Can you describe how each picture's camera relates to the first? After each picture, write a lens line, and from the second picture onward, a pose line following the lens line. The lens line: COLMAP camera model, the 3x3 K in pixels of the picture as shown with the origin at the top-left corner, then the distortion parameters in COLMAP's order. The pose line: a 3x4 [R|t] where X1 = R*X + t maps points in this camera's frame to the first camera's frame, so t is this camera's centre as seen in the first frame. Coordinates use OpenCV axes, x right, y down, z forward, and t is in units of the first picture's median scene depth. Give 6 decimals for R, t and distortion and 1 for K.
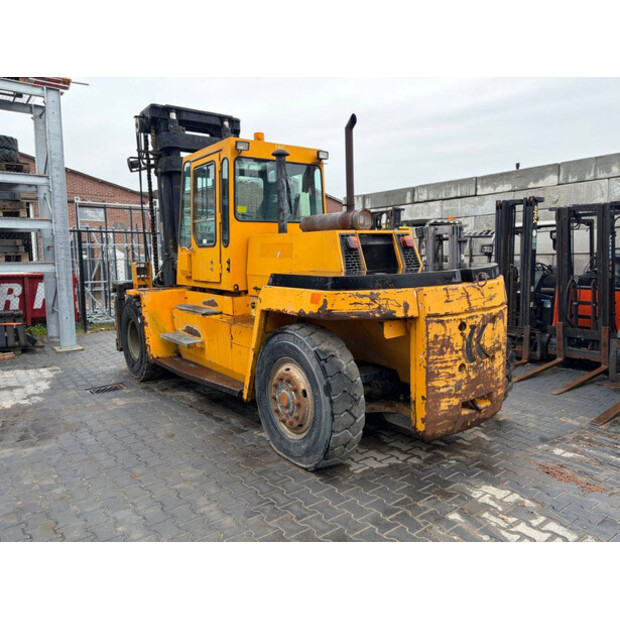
lens RADIAL K [[475.6, 0, 297.9], [0, 475.6, 299.6], [0, 0, 1]] dist [0.060477, -0.075798]
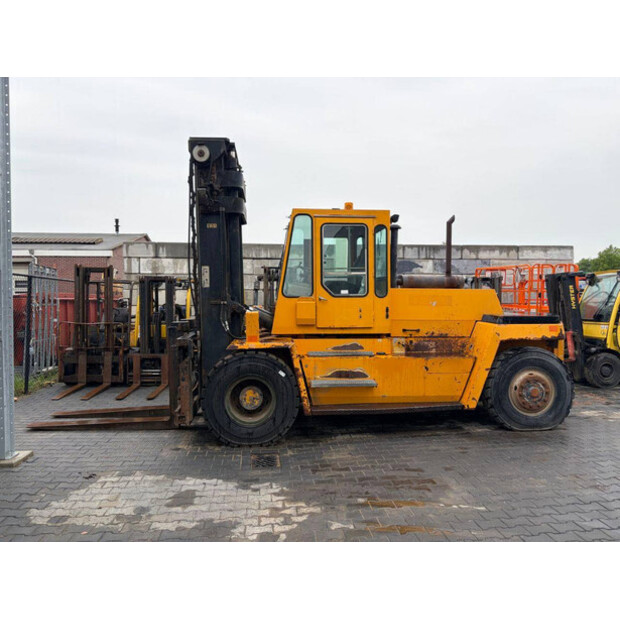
lens RADIAL K [[480.5, 0, 312.0], [0, 480.5, 307.8], [0, 0, 1]] dist [0.040844, -0.037075]
pose [[0.509008, -0.003133, 0.860756, -1.354864], [0.077929, 0.996054, -0.042458, -0.050186], [-0.857227, 0.088689, 0.507244, 0.577815]]
